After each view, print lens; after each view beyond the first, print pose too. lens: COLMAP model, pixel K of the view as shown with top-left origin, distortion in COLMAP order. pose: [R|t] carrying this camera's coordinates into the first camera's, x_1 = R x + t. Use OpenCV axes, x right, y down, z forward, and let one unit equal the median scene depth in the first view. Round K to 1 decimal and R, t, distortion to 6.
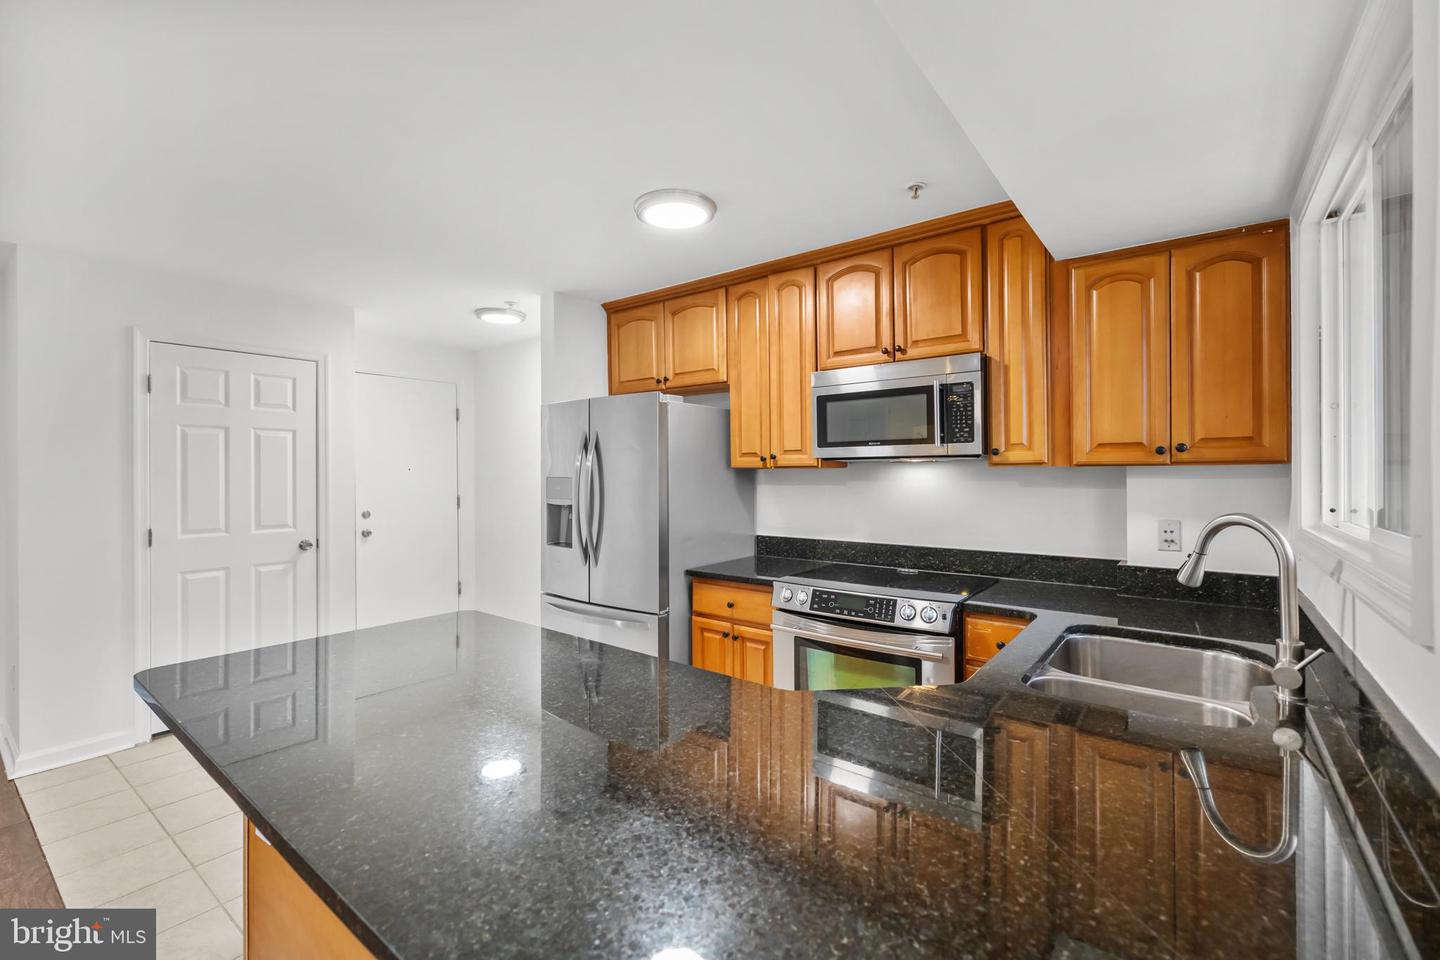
lens RADIAL K [[602.5, 0, 700.6], [0, 602.5, 469.7], [0, 0, 1]] dist [0.000124, 0.000072]
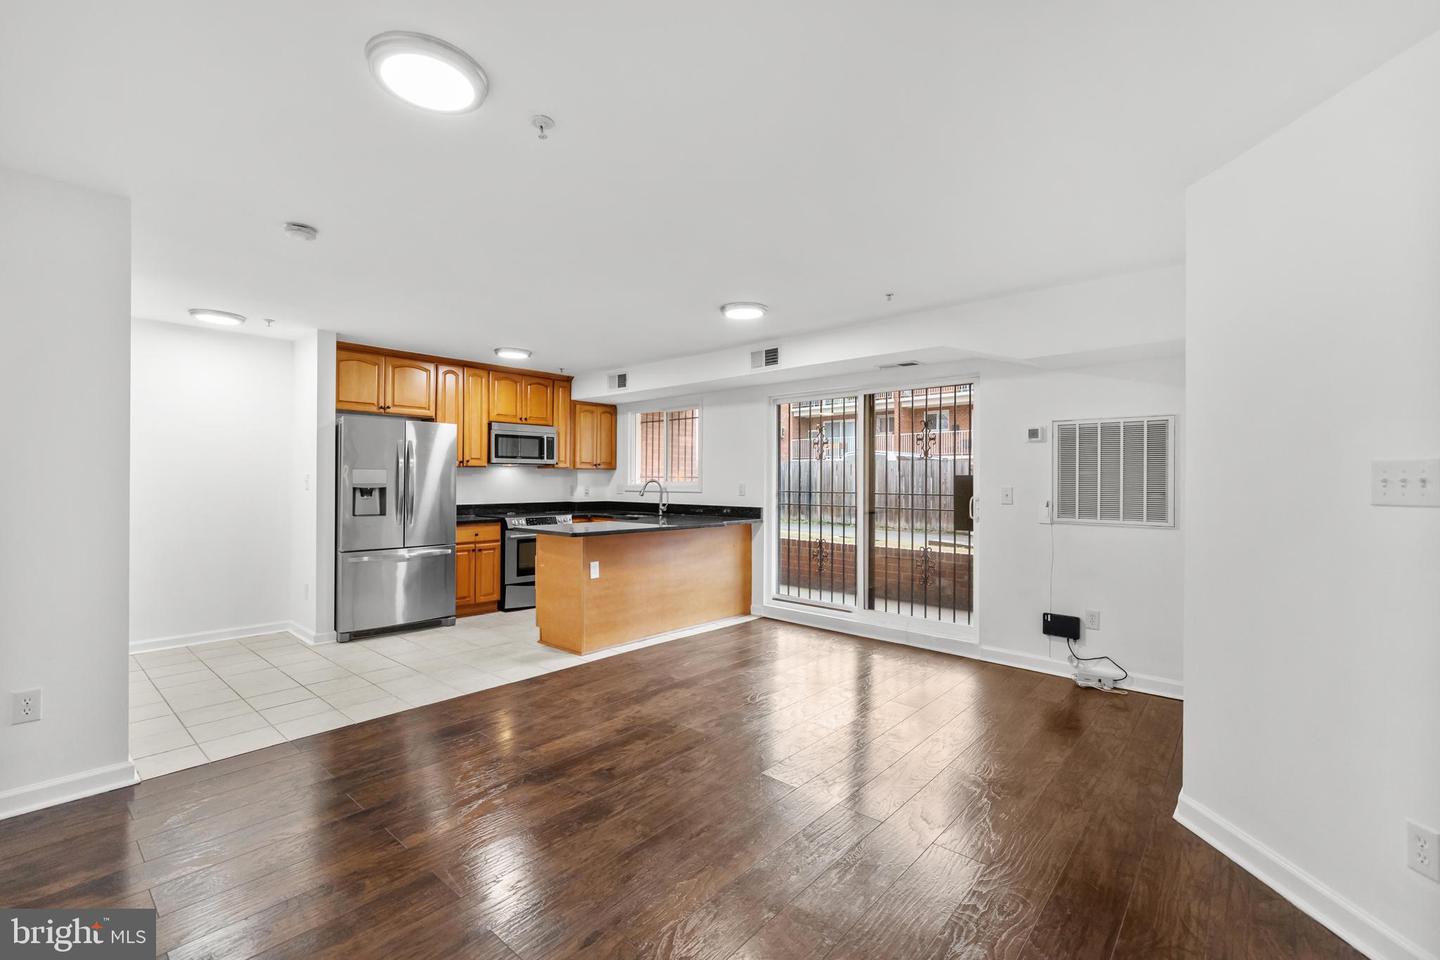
lens RADIAL K [[629.1, 0, 702.2], [0, 629.1, 479.2], [0, 0, 1]] dist [0.012171, 0.000142]
pose [[0.099148, 0.006505, 0.995051, -2.227074], [-0.009297, 0.999941, -0.005611, 0.050509], [-0.995029, -0.008695, 0.099203, 0.048791]]
